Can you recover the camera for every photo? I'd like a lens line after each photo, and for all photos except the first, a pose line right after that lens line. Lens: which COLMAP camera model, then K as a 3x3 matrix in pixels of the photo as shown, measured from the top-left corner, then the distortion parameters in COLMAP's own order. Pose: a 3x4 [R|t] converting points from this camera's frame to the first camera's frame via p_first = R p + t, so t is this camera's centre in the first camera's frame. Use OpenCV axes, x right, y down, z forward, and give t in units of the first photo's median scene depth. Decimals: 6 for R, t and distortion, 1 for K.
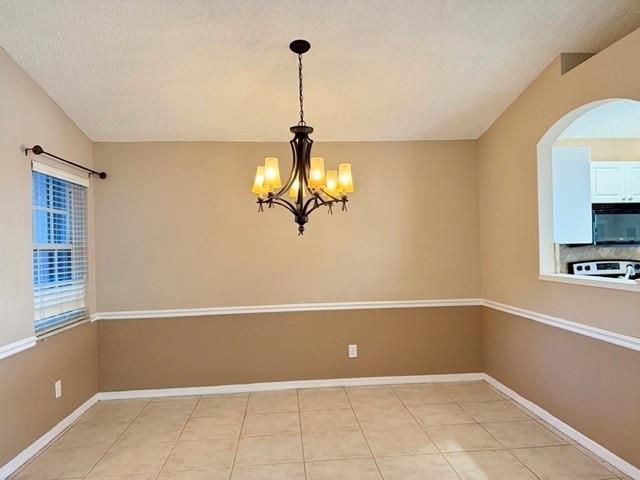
lens RADIAL K [[455.5, 0, 329.0], [0, 455.5, 241.8], [0, 0, 1]] dist [-0.006803, -0.003424]
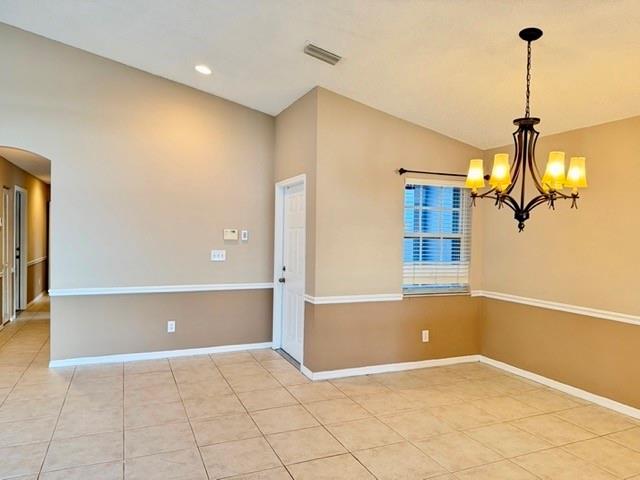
lens RADIAL K [[451.5, 0, 320.9], [0, 451.5, 241.9], [0, 0, 1]] dist [0.053332, -0.064289]
pose [[0.308773, 0.047498, -0.949949, 0.558998], [-0.020610, 0.998852, 0.043244, -0.020963], [0.950912, 0.006226, 0.309397, 0.220009]]
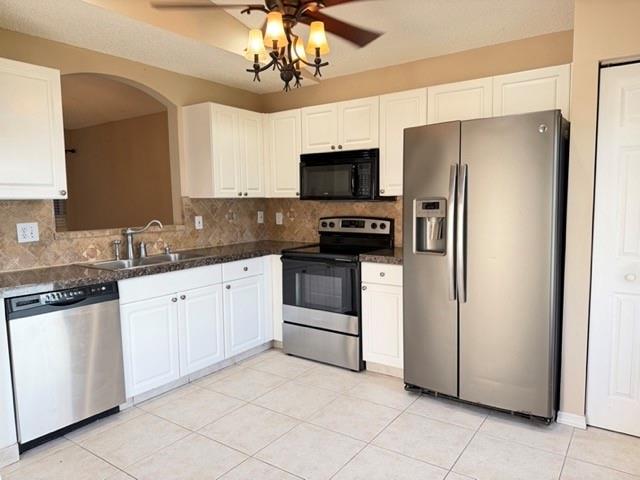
lens RADIAL K [[451.5, 0, 320.9], [0, 451.5, 241.9], [0, 0, 1]] dist [0.053332, -0.064289]
pose [[0.754799, 0.076360, -0.651497, 1.363222], [0.003586, 0.992706, 0.120507, -0.021272], [0.655947, -0.093295, 0.749019, 0.354053]]
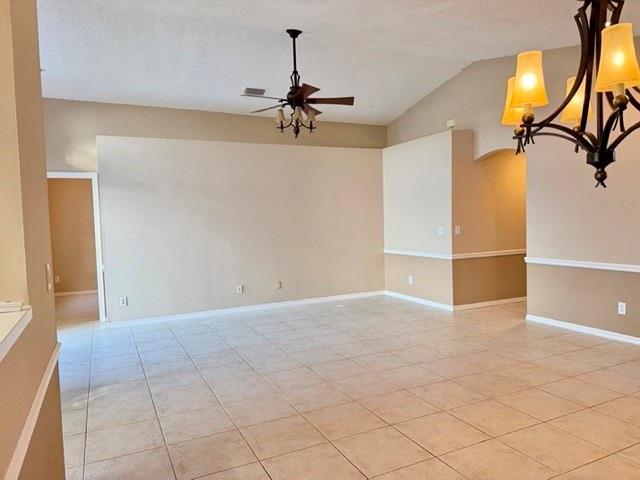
lens RADIAL K [[451.5, 0, 320.9], [0, 451.5, 241.9], [0, 0, 1]] dist [0.053332, -0.064289]
pose [[-0.938262, 0.068984, -0.338978, 0.341923], [0.053398, 0.997052, 0.055105, 0.002783], [0.341780, 0.033602, -0.939179, 1.075418]]
